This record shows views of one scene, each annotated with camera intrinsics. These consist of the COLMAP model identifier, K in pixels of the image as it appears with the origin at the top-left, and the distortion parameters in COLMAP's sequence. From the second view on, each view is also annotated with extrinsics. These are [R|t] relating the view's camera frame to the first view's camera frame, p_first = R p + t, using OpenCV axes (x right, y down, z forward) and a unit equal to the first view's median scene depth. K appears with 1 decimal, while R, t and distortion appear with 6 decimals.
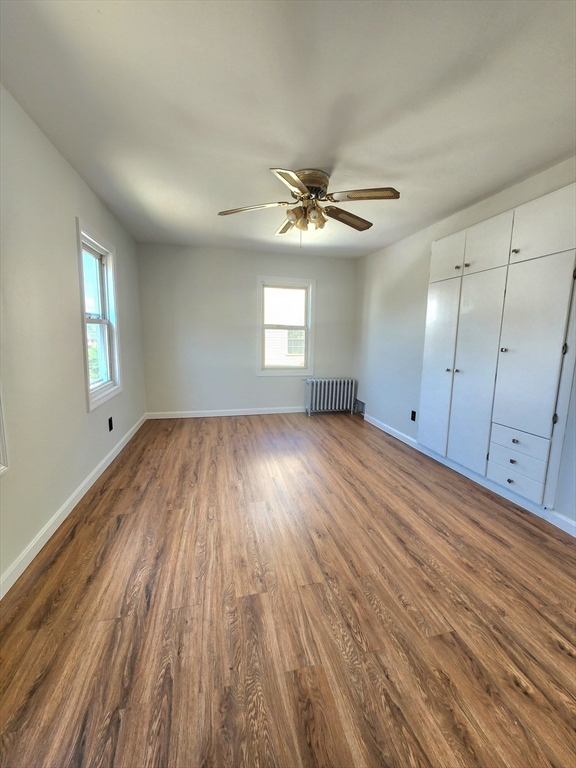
lens RADIAL K [[312.1, 0, 323.3], [0, 312.1, 387.8], [0, 0, 1]] dist [0.001914, 0.000051]
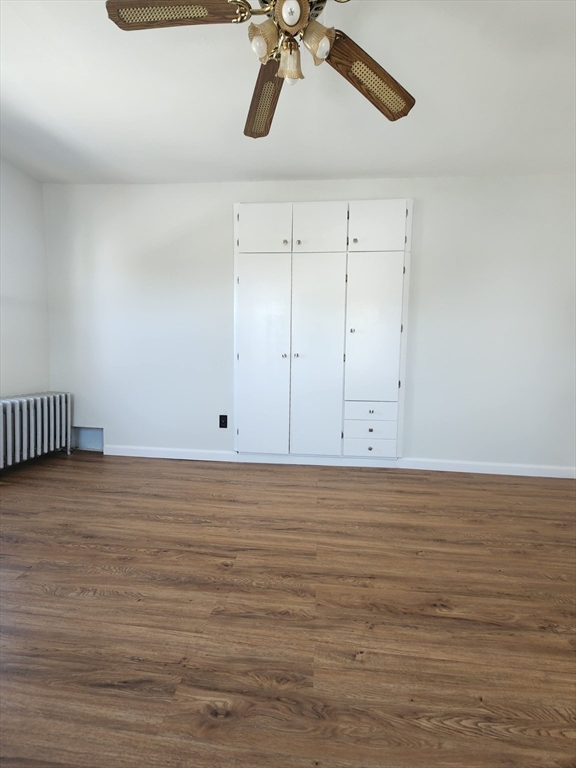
lens RADIAL K [[315.4, 0, 292.0], [0, 315.4, 383.9], [0, 0, 1]] dist [0.002417, -0.000164]
pose [[0.405860, -0.099742, 0.908476, -0.473590], [0.144653, 0.988508, 0.043905, -0.016256], [-0.902415, 0.113594, 0.415623, 0.704584]]
